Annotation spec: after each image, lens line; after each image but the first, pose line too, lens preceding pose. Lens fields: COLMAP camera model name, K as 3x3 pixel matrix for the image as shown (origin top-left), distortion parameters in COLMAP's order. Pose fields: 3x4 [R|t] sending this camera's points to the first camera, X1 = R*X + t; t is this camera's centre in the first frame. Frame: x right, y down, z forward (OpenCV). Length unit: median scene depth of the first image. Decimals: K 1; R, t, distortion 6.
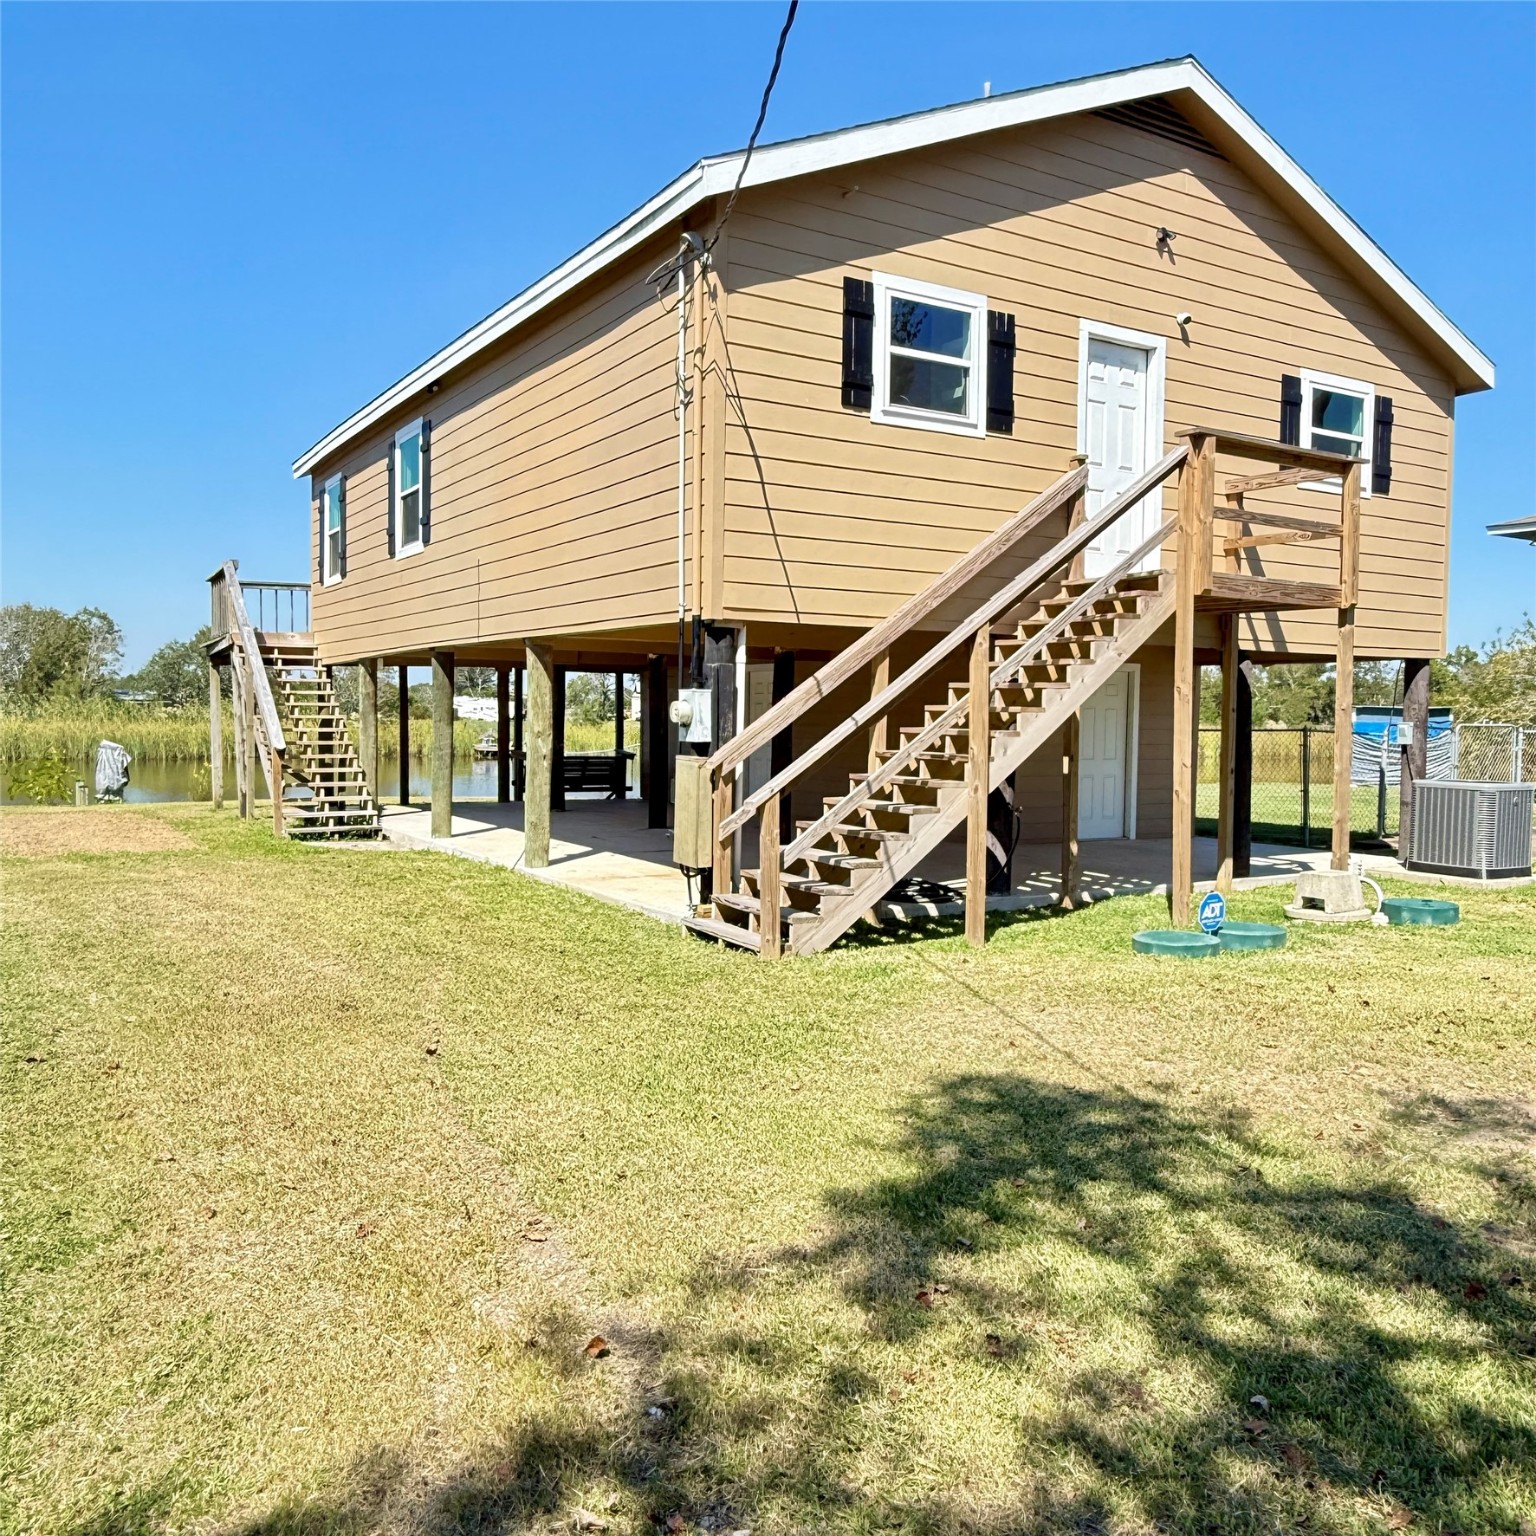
lens RADIAL K [[1302.3, 0, 768.0], [0, 1302.3, 768.0], [0, 0, 1]] dist [0.009667, 0.004682]
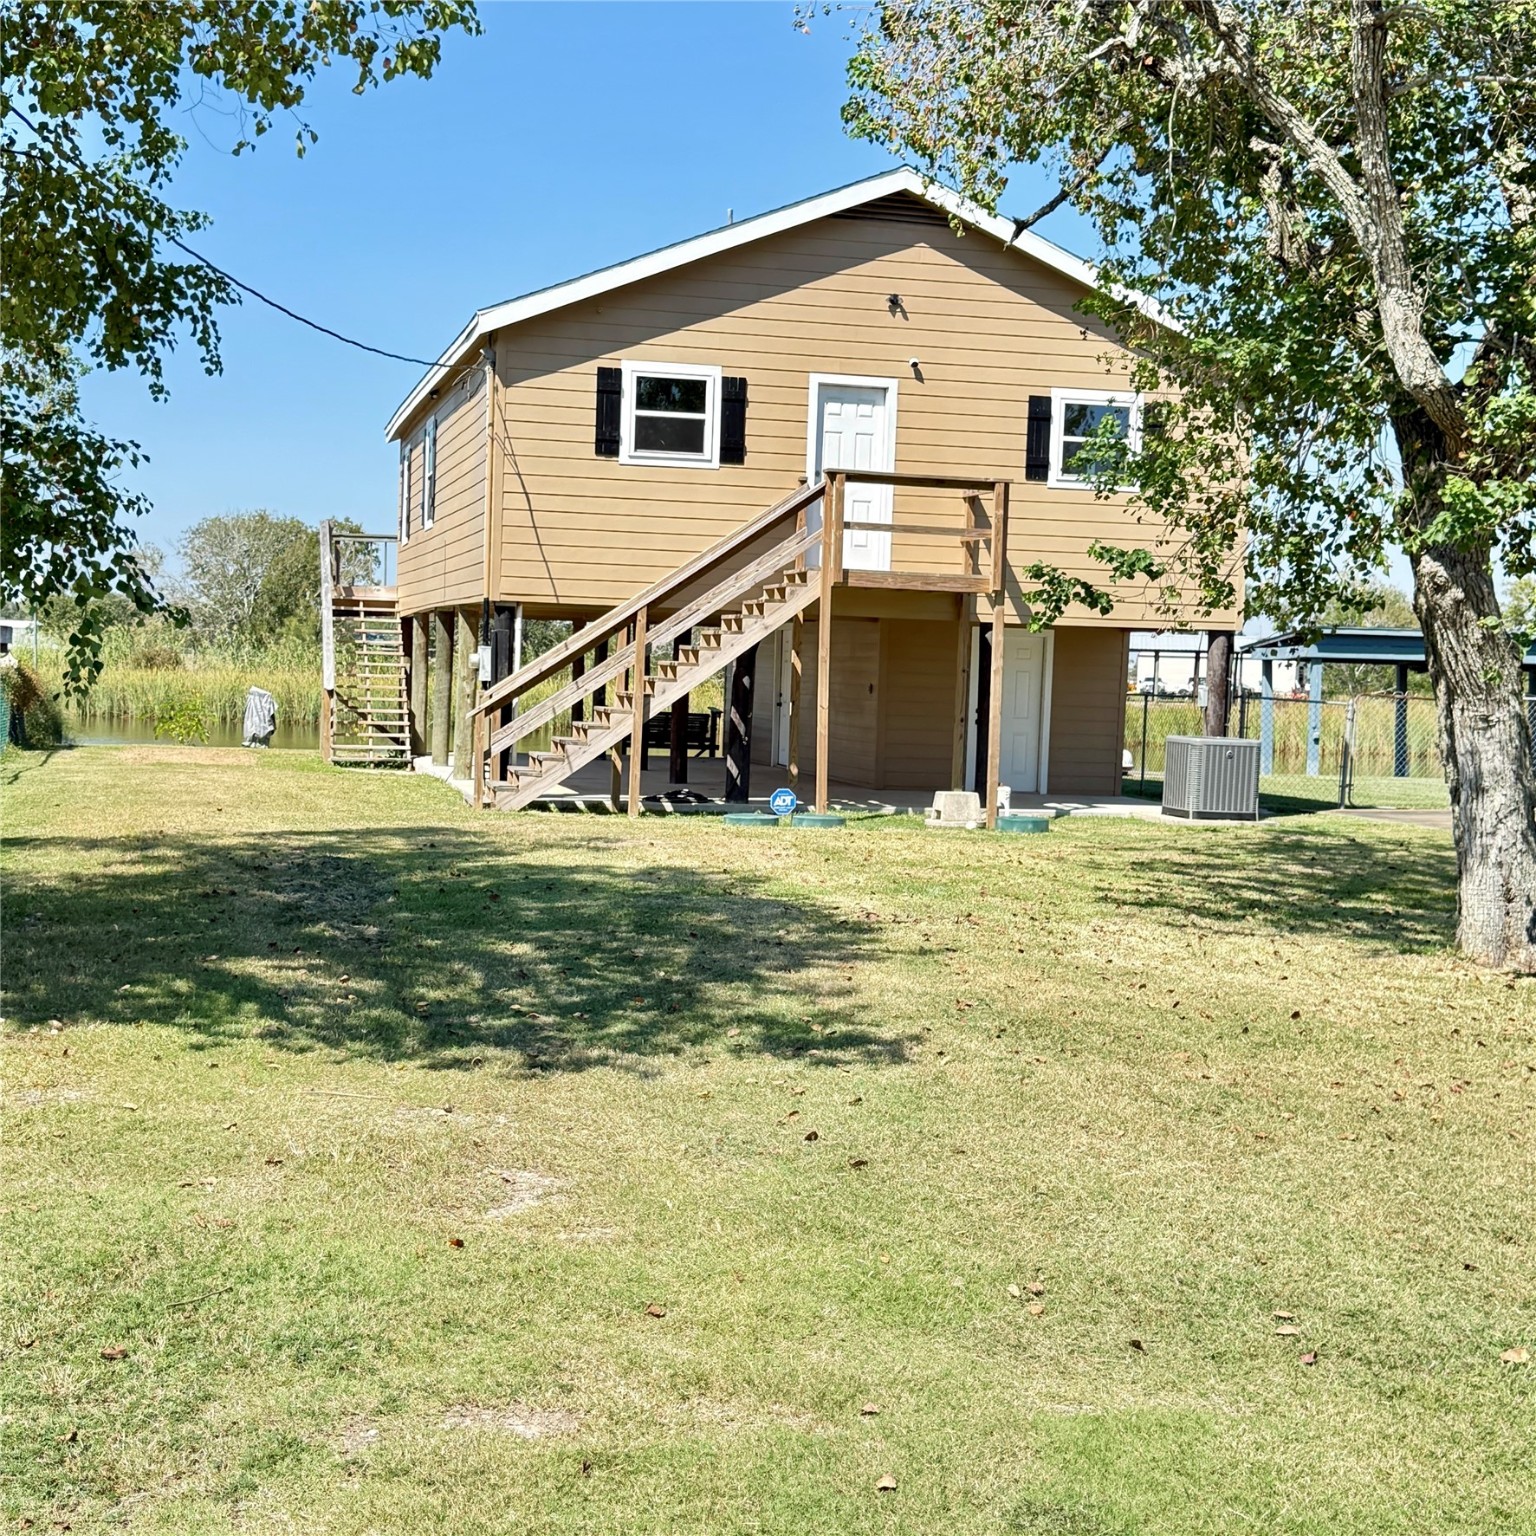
lens RADIAL K [[2296.6, 0, 768.0], [0, 2296.6, 768.0], [0, 0, 1]] dist [0.248157, -0.575934]
pose [[0.949311, 0.034423, -0.312447, 1.030131], [-0.036182, 0.999345, 0.000167, 0.064919], [0.312248, 0.011146, 0.949935, -1.358416]]
